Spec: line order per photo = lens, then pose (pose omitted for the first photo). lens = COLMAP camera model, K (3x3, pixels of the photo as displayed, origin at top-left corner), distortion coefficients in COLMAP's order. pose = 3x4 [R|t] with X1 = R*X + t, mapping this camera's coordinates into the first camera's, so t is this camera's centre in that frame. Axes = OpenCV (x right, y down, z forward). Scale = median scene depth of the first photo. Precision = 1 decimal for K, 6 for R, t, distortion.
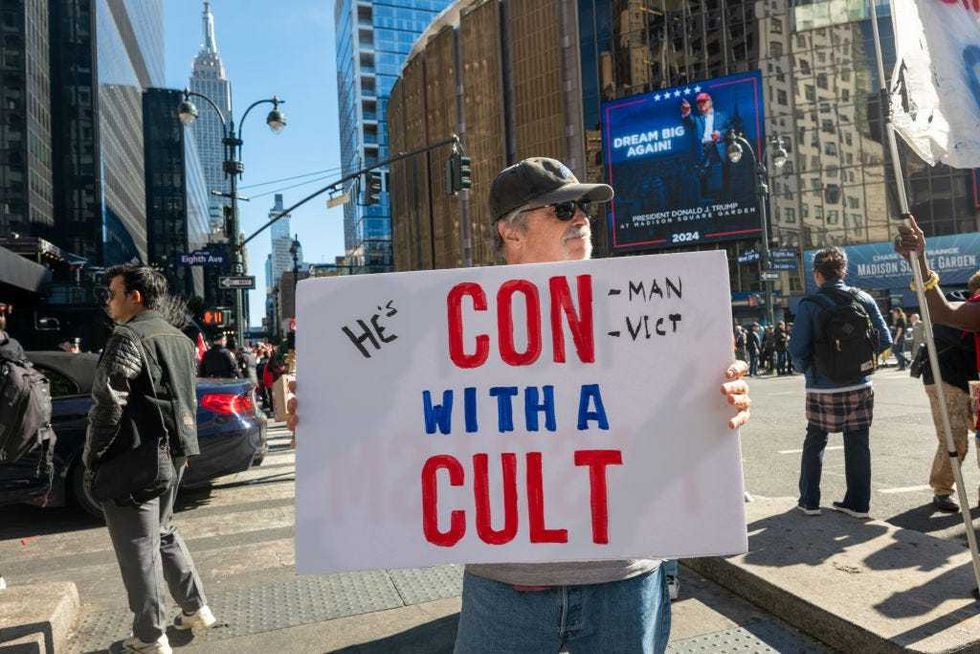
lens RADIAL K [[672.7, 0, 490.0], [0, 672.7, 327.0], [0, 0, 1]] dist [0.022040, -0.039179]
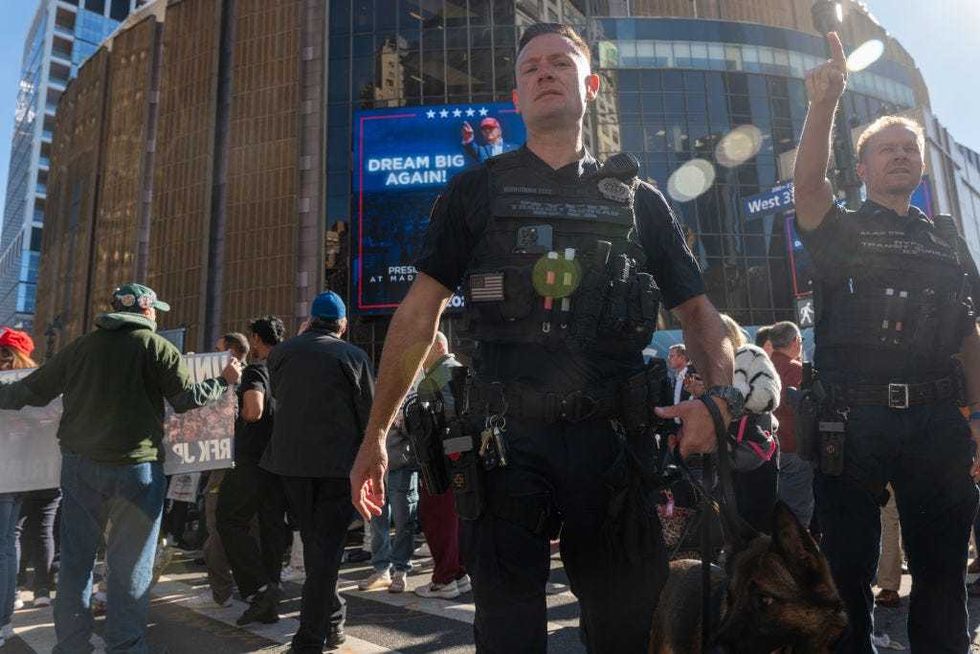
lens RADIAL K [[672.7, 0, 490.0], [0, 672.7, 327.0], [0, 0, 1]] dist [0.022040, -0.039179]
pose [[0.917267, 0.098899, 0.385798, 0.045678], [-0.032569, 0.984060, -0.174829, 0.015947], [-0.396938, 0.147800, 0.905867, 0.338896]]
